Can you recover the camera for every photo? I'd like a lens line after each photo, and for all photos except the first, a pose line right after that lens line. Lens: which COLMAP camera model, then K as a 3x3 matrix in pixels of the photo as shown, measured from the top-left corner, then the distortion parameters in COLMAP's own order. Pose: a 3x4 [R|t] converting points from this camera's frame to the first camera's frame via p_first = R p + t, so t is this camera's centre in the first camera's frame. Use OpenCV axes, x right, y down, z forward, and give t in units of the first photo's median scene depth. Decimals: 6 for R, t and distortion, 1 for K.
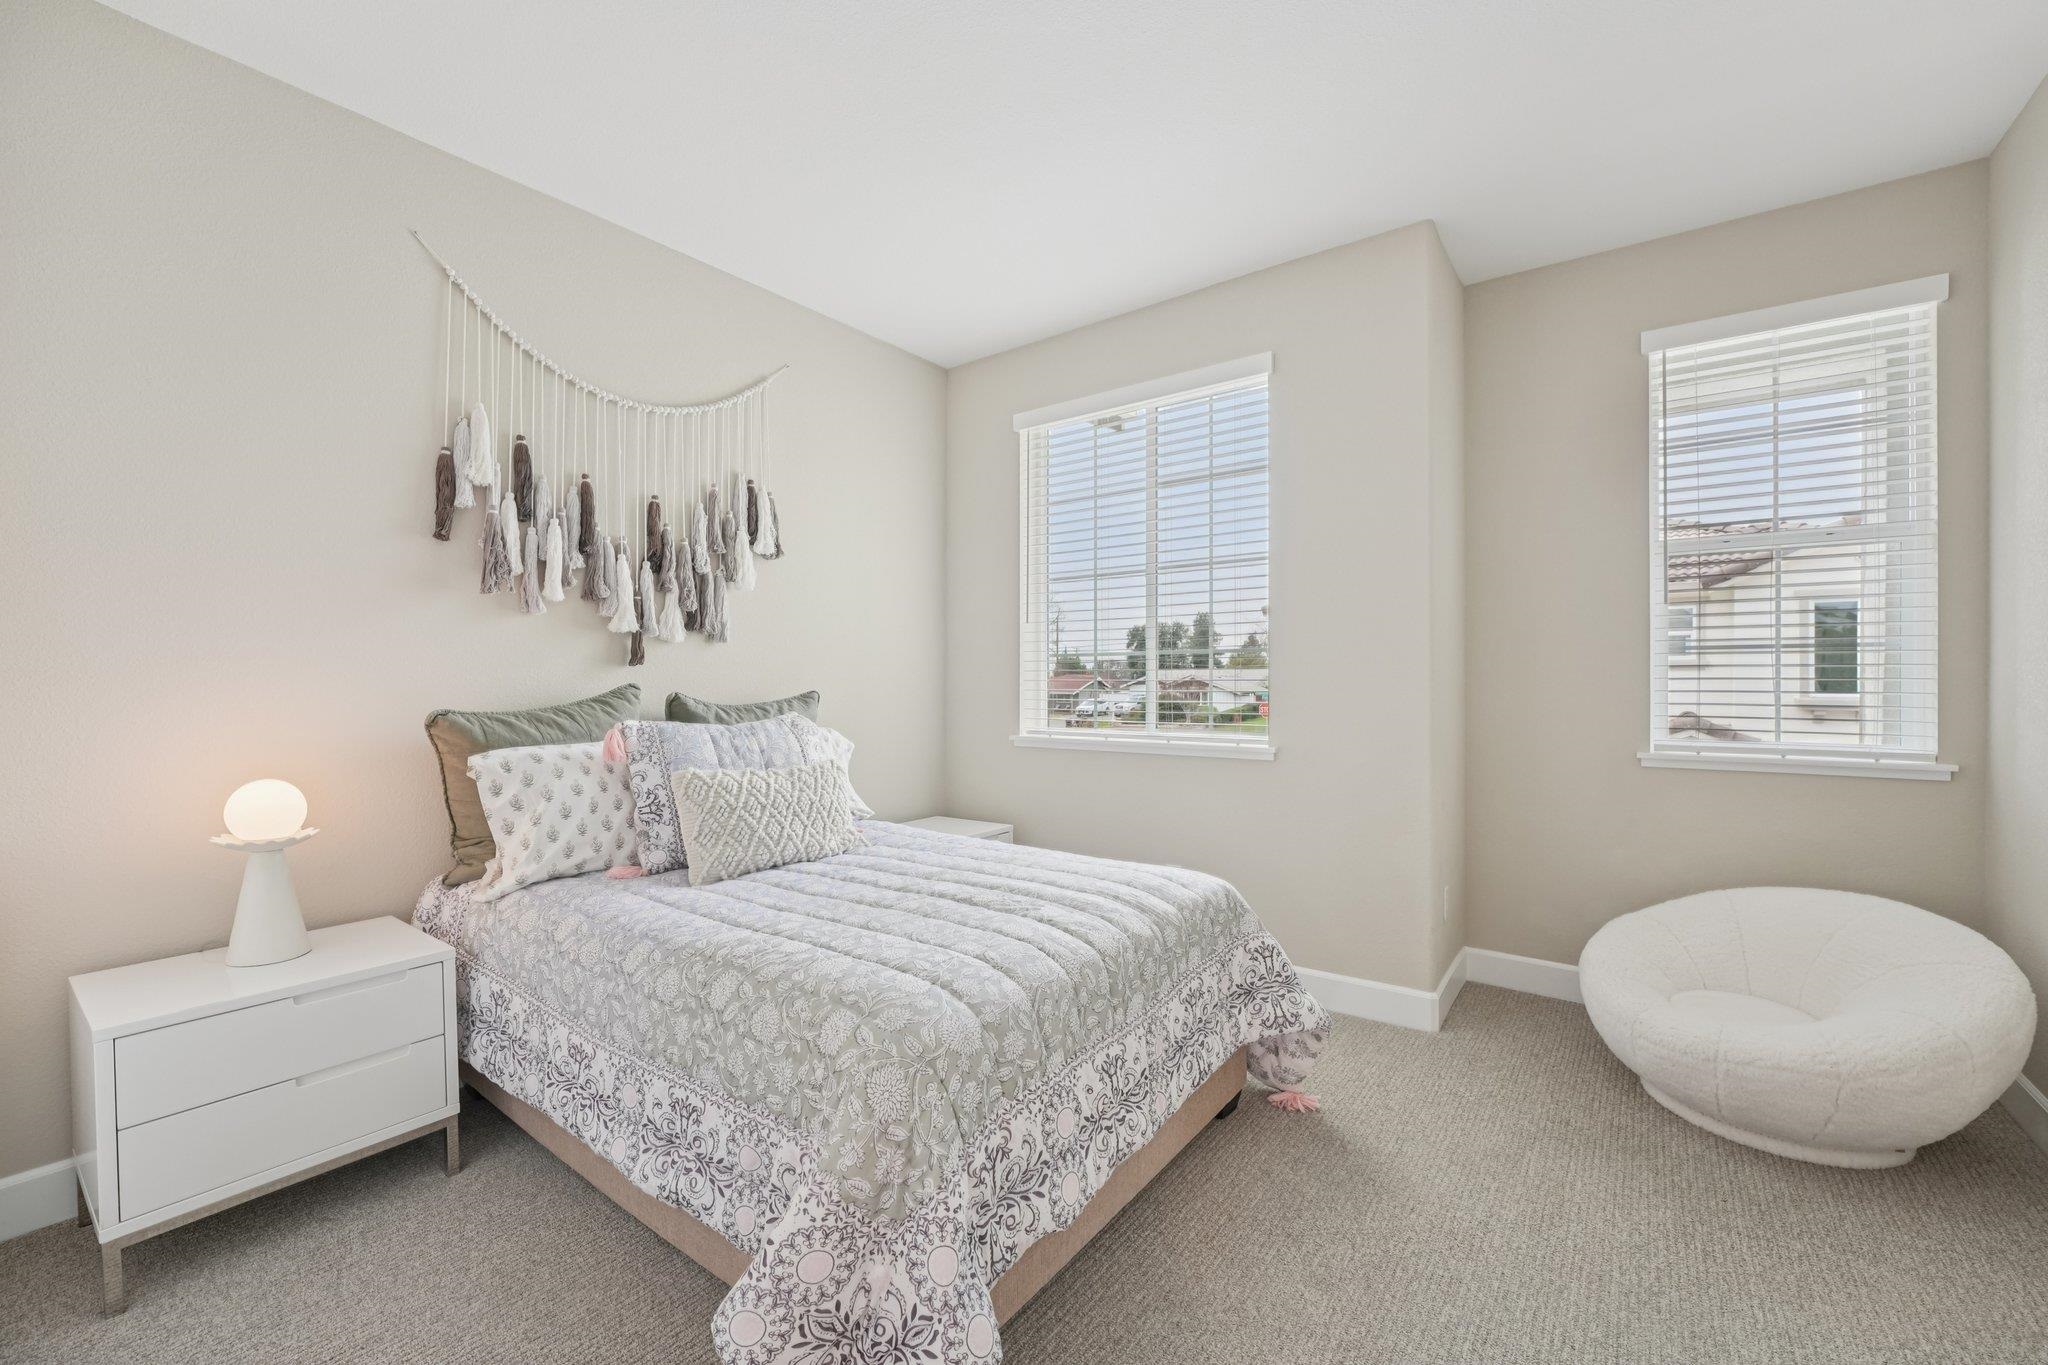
lens RADIAL K [[822.9, 0, 1015.0], [0, 822.9, 684.4], [0, 0, 1]] dist [-0.031935, 0.003711]
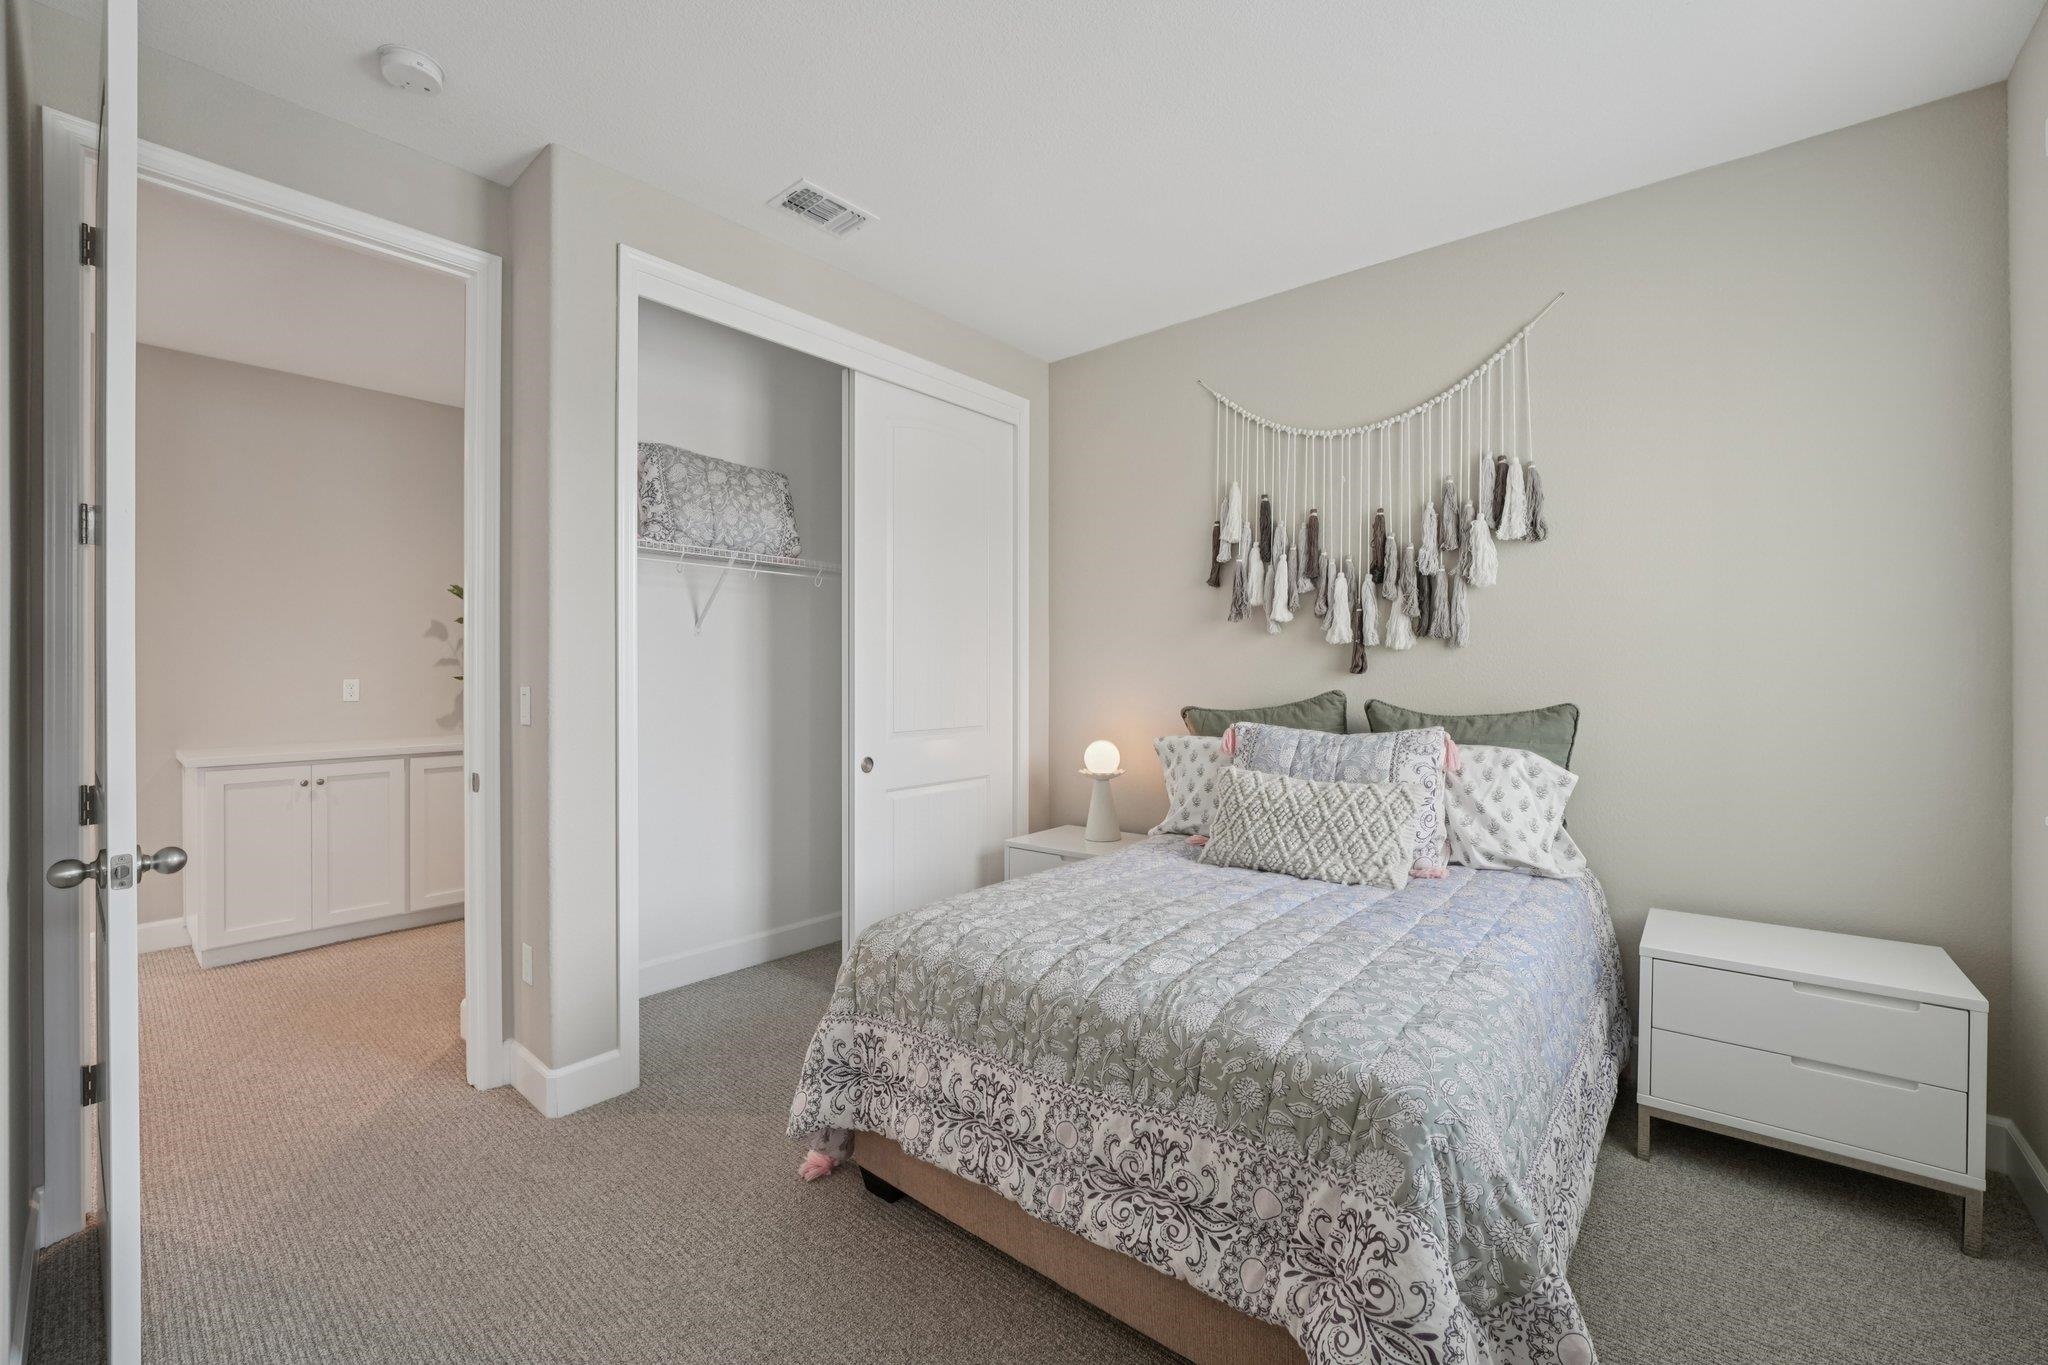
lens RADIAL K [[822.9, 0, 1015.0], [0, 822.9, 684.4], [0, 0, 1]] dist [-0.031935, 0.003711]
pose [[-0.040439, 0.013884, -0.999086, 0.630191], [-0.004462, 0.999891, 0.014076, -0.022517], [0.999172, 0.005027, -0.040373, 0.605449]]
